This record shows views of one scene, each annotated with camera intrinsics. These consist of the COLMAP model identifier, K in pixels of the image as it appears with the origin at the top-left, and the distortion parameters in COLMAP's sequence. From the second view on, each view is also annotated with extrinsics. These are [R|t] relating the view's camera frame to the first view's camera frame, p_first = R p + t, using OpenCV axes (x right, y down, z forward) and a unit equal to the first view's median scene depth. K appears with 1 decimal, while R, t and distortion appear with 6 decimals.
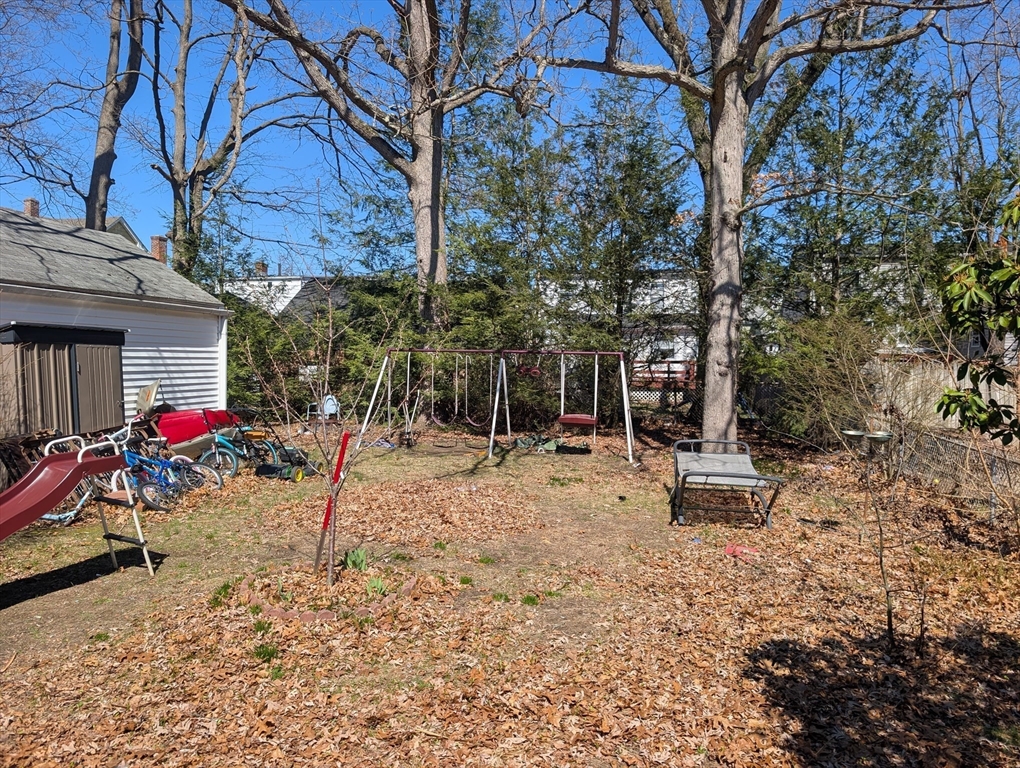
lens RADIAL K [[724.4, 0, 510.0], [0, 724.4, 384.0], [0, 0, 1]] dist [0.006412, 0.000934]
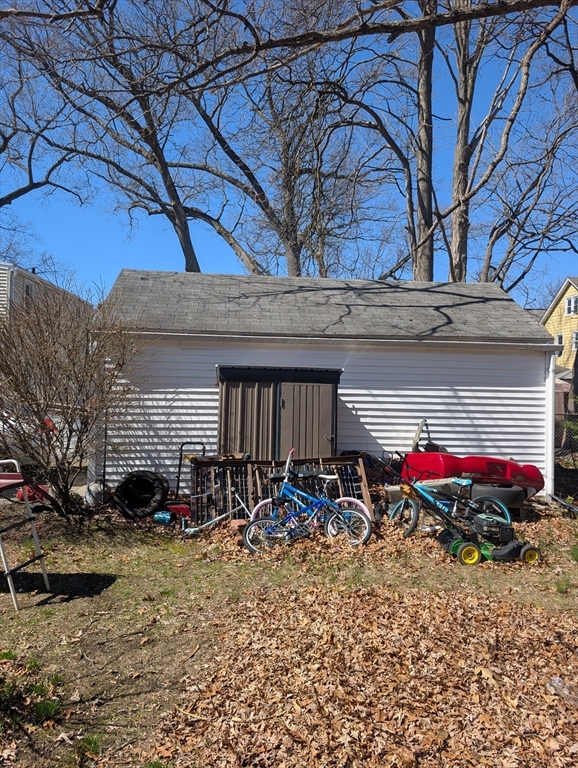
lens RADIAL K [[545.4, 0, 289.0], [0, 545.4, 384.0], [0, 0, 1]] dist [0.006412, 0.000934]
pose [[0.295101, -0.013914, -0.955365, 0.178962], [-0.049495, 0.998329, -0.029828, -0.021729], [0.954183, 0.056088, 0.293919, 0.597983]]
